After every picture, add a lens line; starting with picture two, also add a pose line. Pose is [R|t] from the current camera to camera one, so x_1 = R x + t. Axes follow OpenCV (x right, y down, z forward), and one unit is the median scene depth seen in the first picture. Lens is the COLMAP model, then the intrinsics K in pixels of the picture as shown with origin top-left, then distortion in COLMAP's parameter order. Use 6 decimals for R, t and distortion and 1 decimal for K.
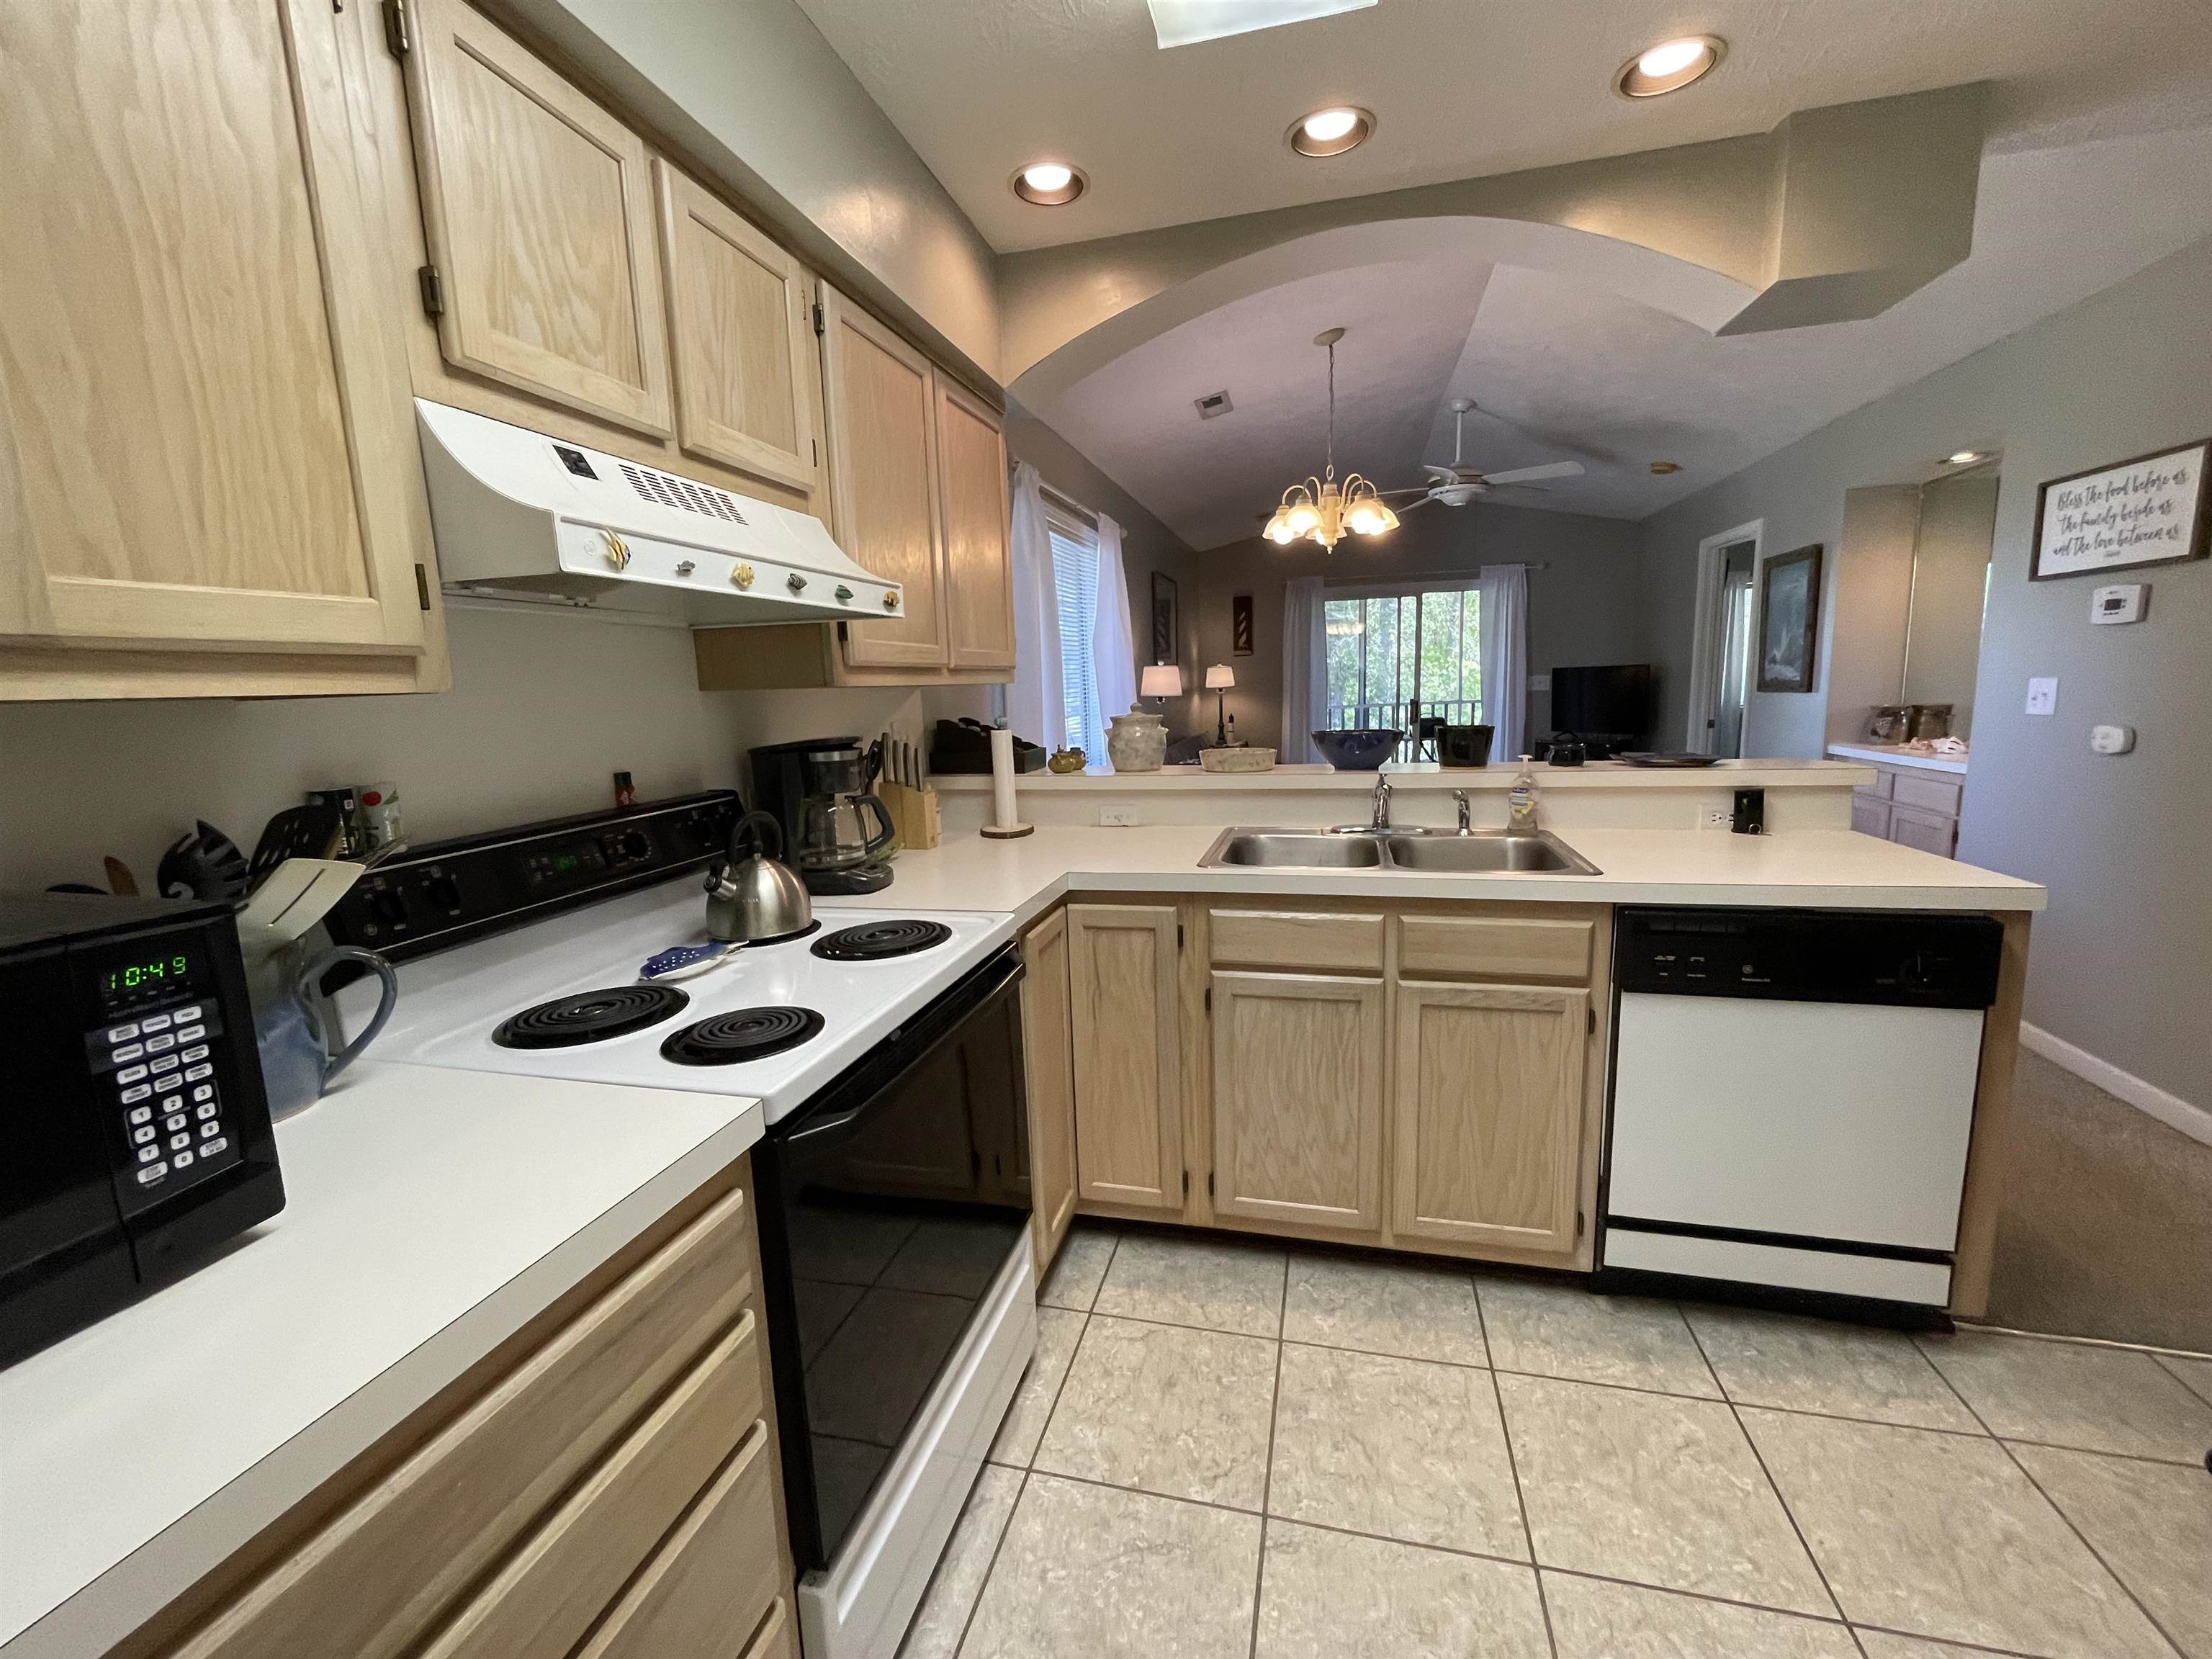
lens RADIAL K [[906.0, 0, 1106.0], [0, 906.0, 829.5], [0, 0, 1]] dist [0.000156, 0.000032]
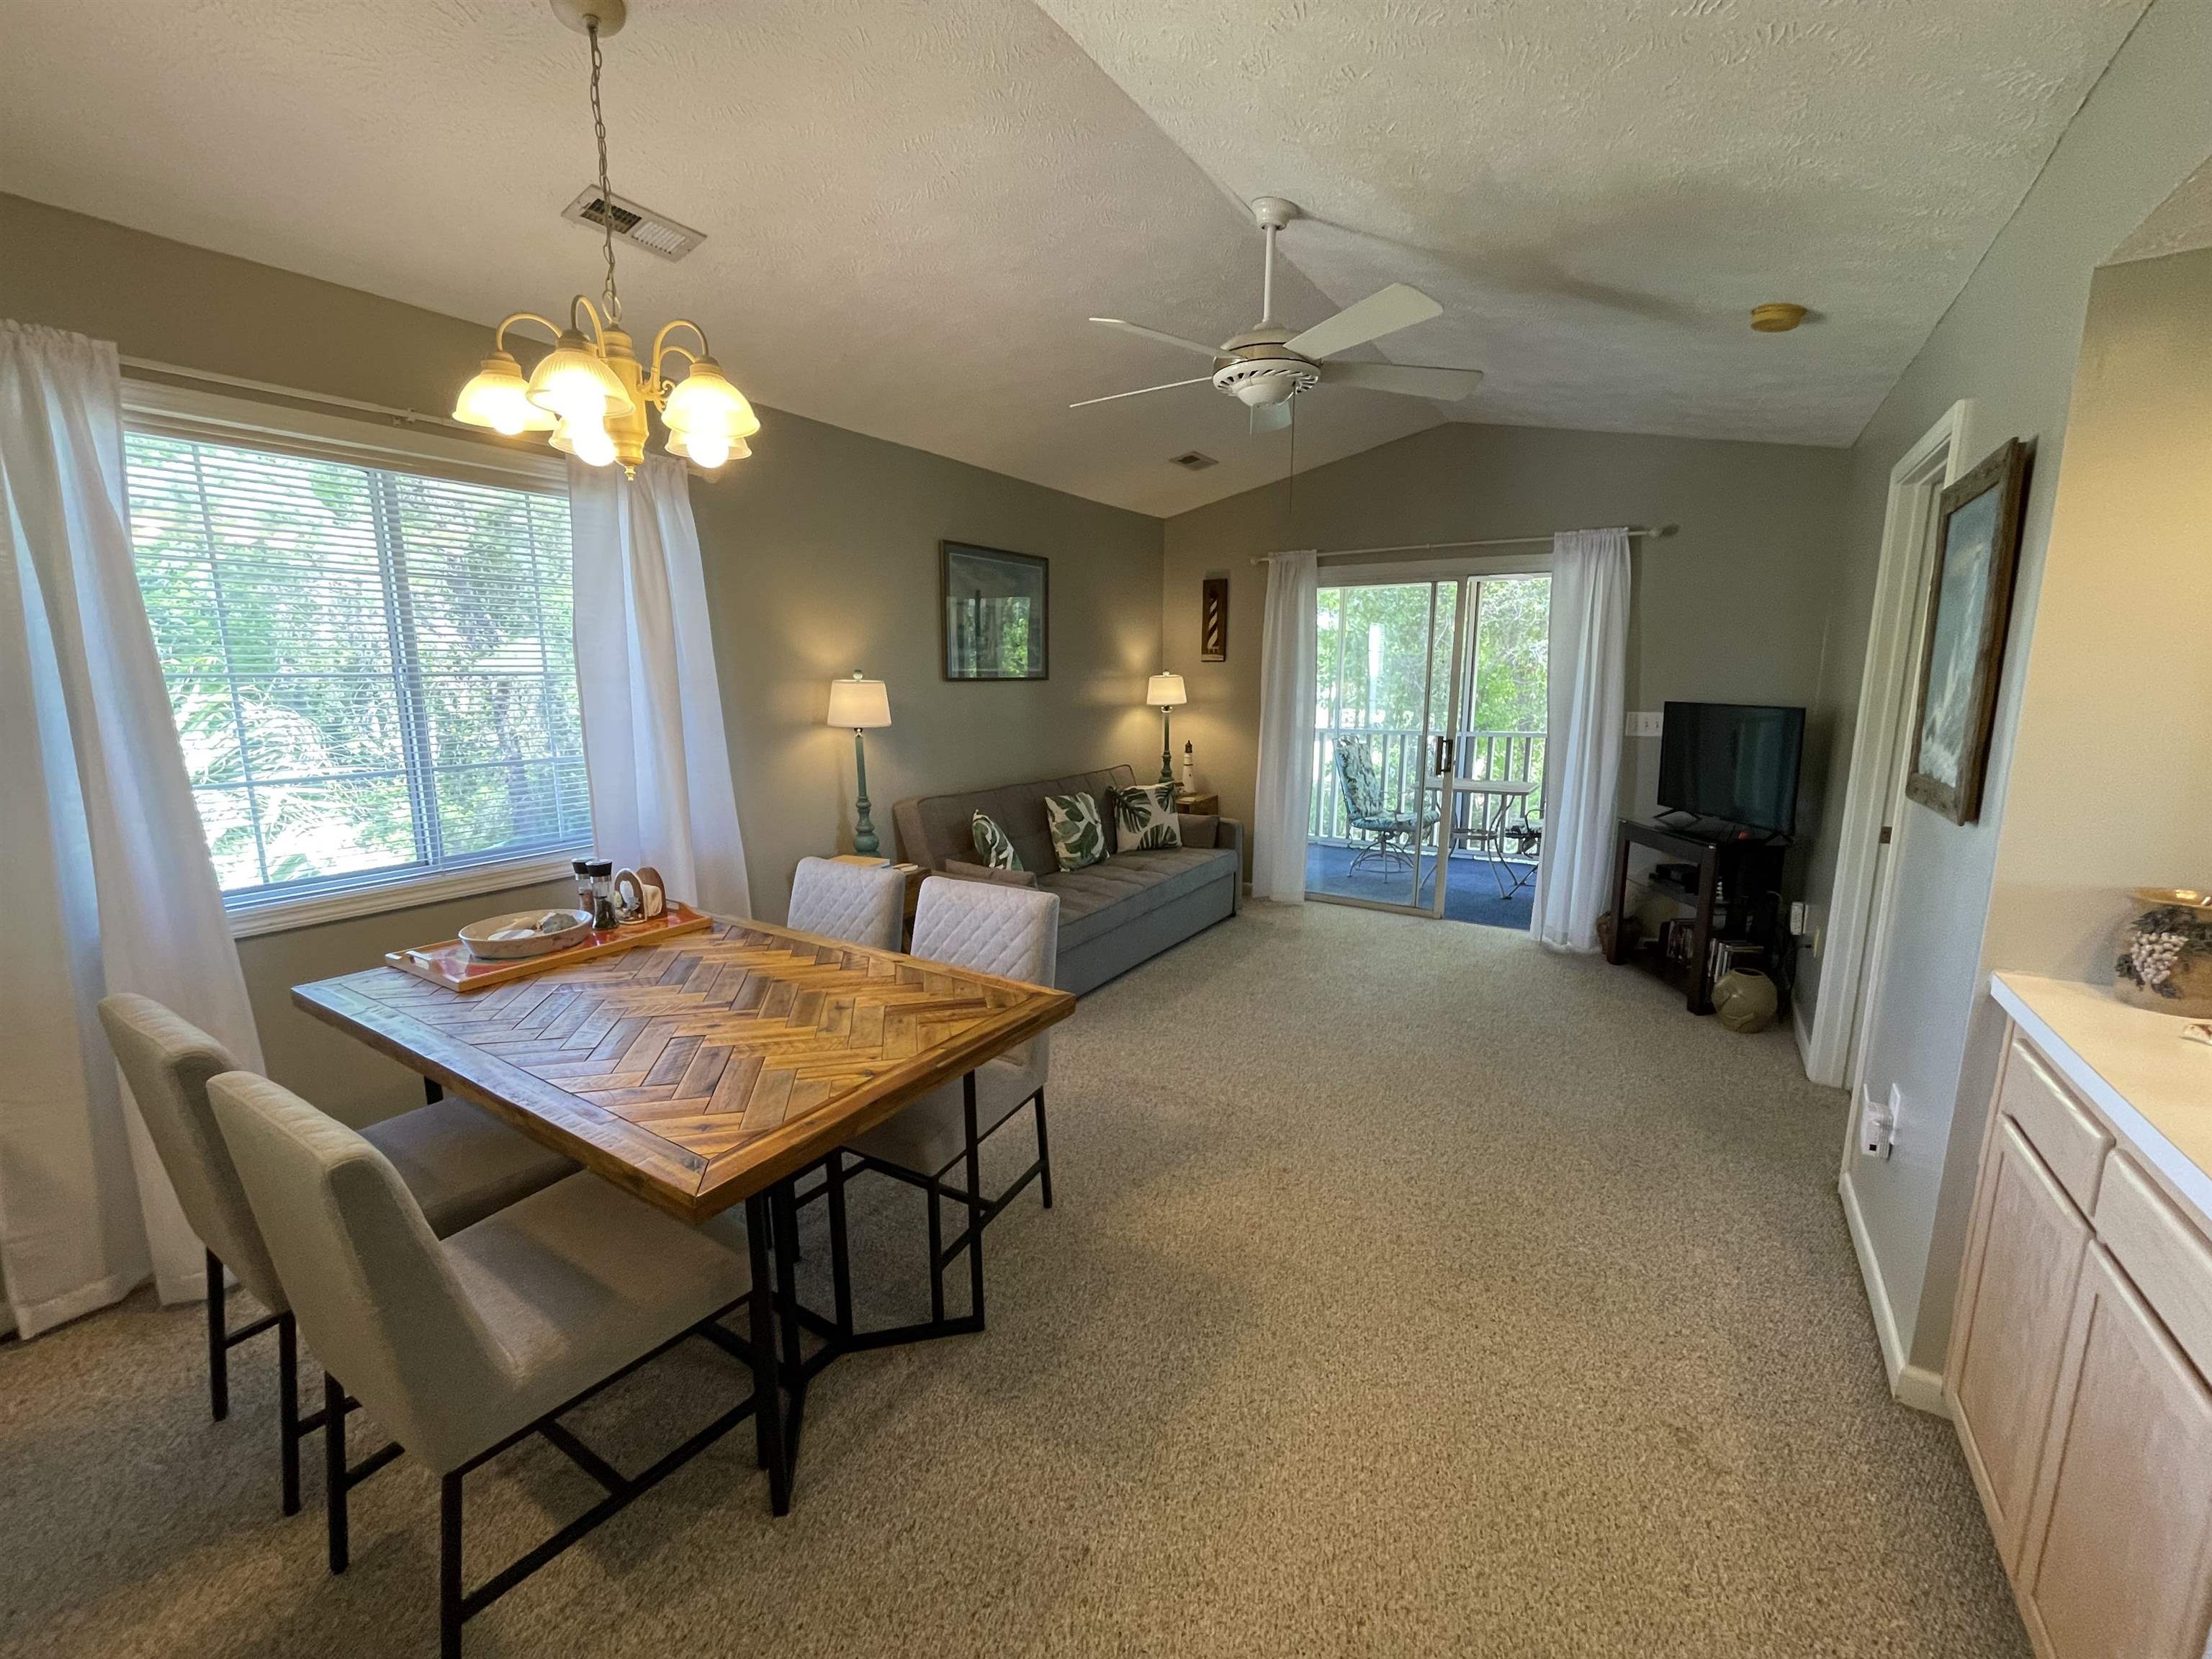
lens RADIAL K [[906.0, 0, 1106.0], [0, 906.0, 829.5], [0, 0, 1]] dist [0.000156, 0.000032]
pose [[0.948598, 0.089713, -0.303501, 1.502915], [-0.084891, 0.995966, 0.029072, -0.360285], [0.304885, -0.001814, 0.952387, 1.424507]]
